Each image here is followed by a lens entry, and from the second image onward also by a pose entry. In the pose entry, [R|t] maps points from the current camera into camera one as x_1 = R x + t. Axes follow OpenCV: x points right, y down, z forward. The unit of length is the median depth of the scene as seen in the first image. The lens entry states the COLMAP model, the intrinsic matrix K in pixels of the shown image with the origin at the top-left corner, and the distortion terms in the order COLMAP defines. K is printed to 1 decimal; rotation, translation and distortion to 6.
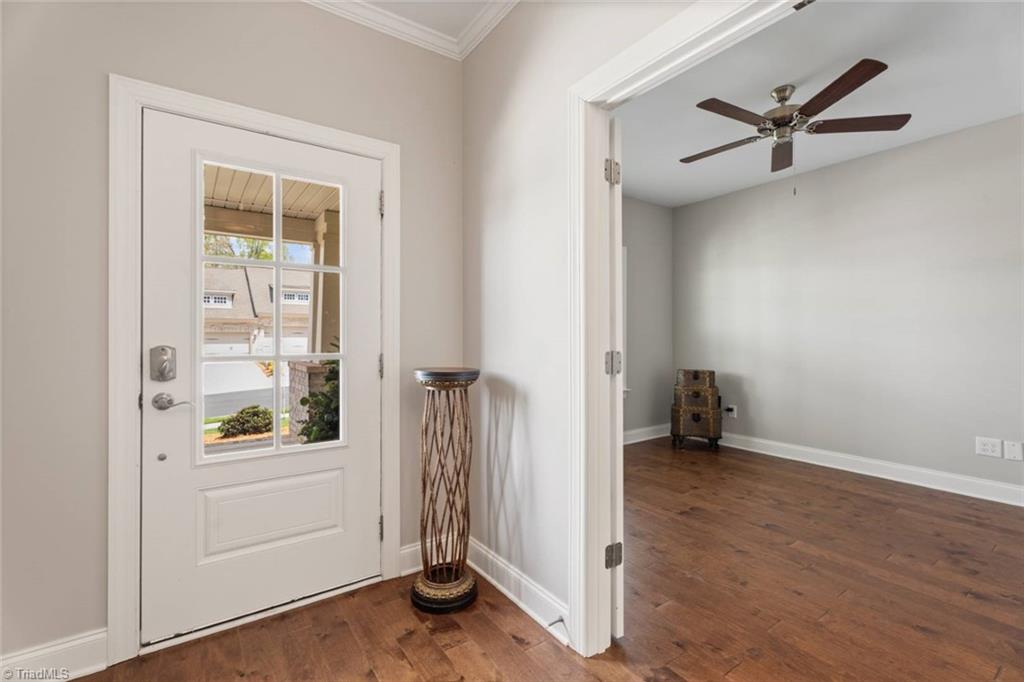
lens RADIAL K [[457.2, 0, 511.5], [0, 457.2, 334.9], [0, 0, 1]] dist [-0.000692, -0.000558]
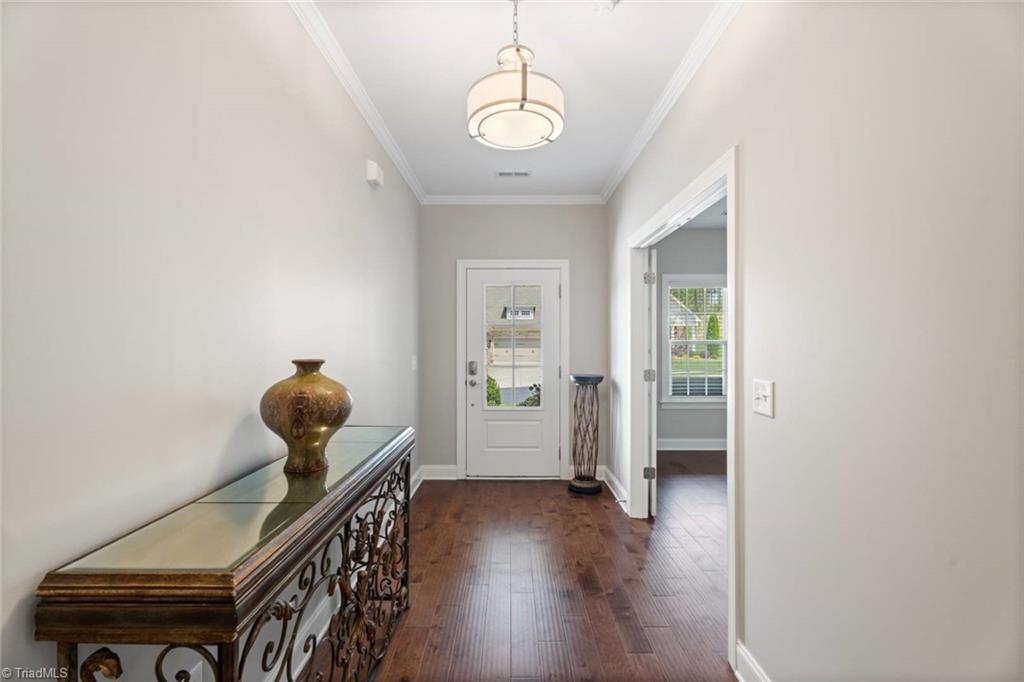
lens RADIAL K [[457.2, 0, 511.5], [0, 457.2, 334.9], [0, 0, 1]] dist [-0.000692, -0.000558]
pose [[0.822082, -0.007964, -0.569314, 0.782034], [0.002896, 0.999948, -0.009807, -0.087886], [0.569362, 0.006413, 0.822062, -0.878946]]
